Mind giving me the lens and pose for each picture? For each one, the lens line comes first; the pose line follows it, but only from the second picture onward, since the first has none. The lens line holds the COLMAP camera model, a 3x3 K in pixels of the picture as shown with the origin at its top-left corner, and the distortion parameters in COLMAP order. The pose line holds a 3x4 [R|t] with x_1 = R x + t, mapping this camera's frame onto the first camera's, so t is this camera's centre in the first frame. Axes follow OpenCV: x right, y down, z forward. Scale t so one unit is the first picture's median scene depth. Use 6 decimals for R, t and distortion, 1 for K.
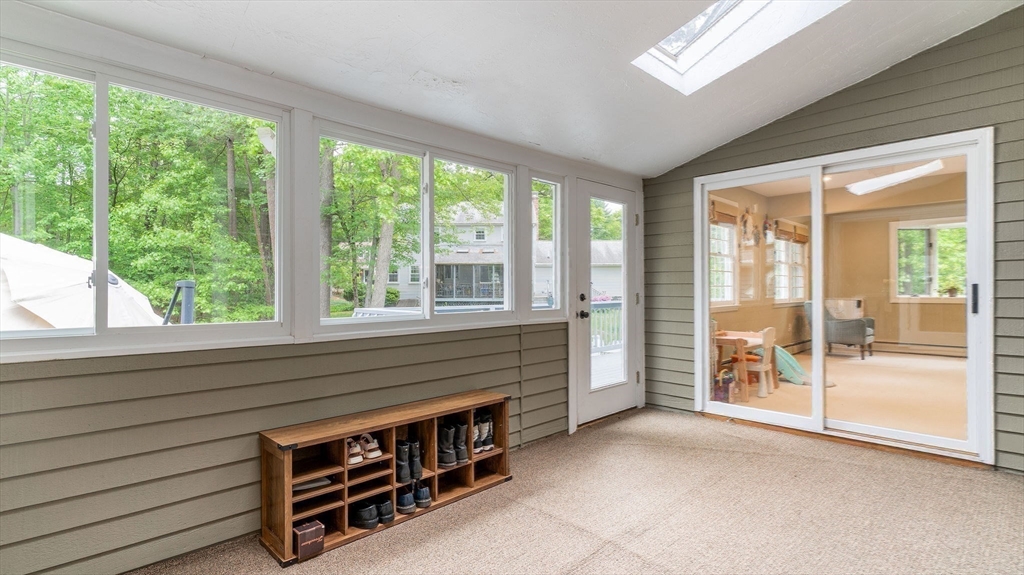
lens RADIAL K [[493.5, 0, 499.5], [0, 493.5, 287.3], [0, 0, 1]] dist [0.001796, 0.000141]
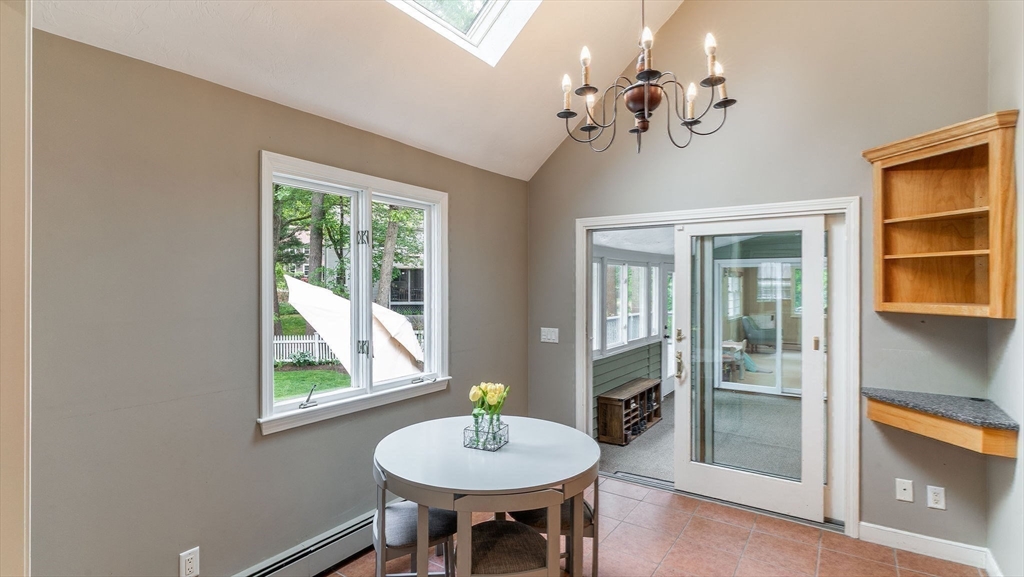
lens RADIAL K [[511.9, 0, 512.0], [0, 511.9, 288.5], [0, 0, 1]] dist [0.001319, 0.000878]
pose [[0.977359, 0.006474, 0.211488, -0.834438], [-0.008559, 0.999923, 0.008944, -0.143093], [-0.211414, -0.010551, 0.977340, -0.778403]]
